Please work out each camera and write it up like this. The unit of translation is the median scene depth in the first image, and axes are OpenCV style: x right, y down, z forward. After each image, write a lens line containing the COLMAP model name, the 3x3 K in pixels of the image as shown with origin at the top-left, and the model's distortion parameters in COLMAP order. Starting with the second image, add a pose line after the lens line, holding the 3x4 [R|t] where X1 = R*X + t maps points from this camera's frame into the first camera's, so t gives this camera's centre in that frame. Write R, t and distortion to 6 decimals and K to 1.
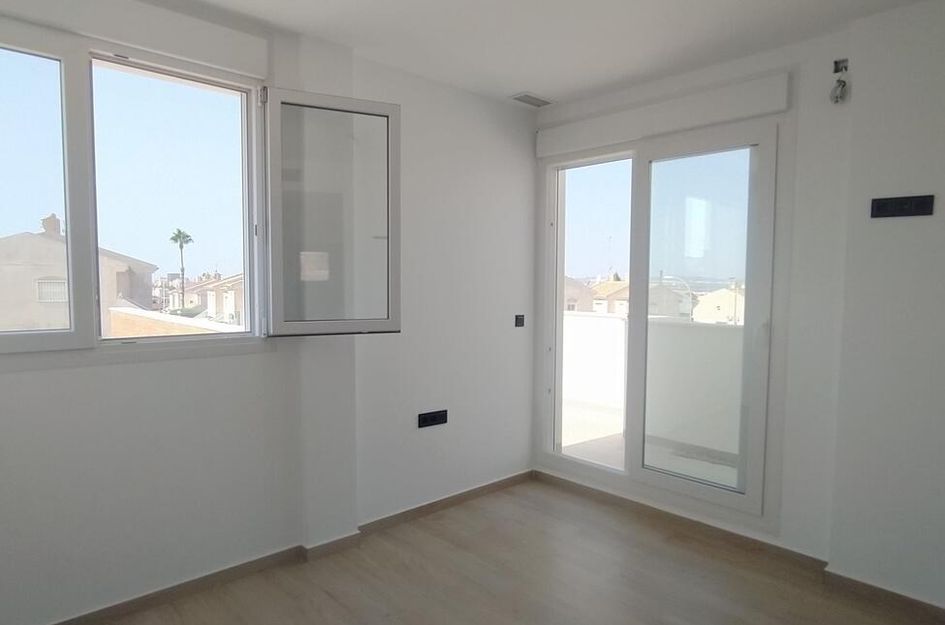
lens RADIAL K [[571.2, 0, 489.2], [0, 571.2, 324.2], [0, 0, 1]] dist [-0.023911, 0.001377]
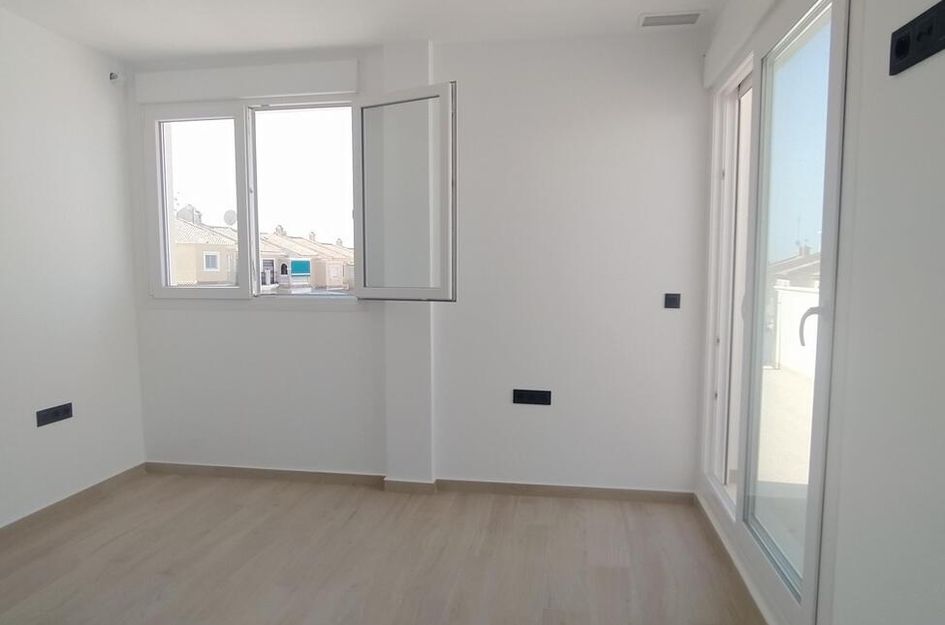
lens RADIAL K [[583.8, 0, 477.2], [0, 583.8, 317.8], [0, 0, 1]] dist [-0.042662, 0.026250]
pose [[0.609002, 0.060754, -0.790838, 0.735689], [-0.051889, 0.997978, 0.036709, 0.002774], [0.791469, 0.018680, 0.610923, 0.401662]]
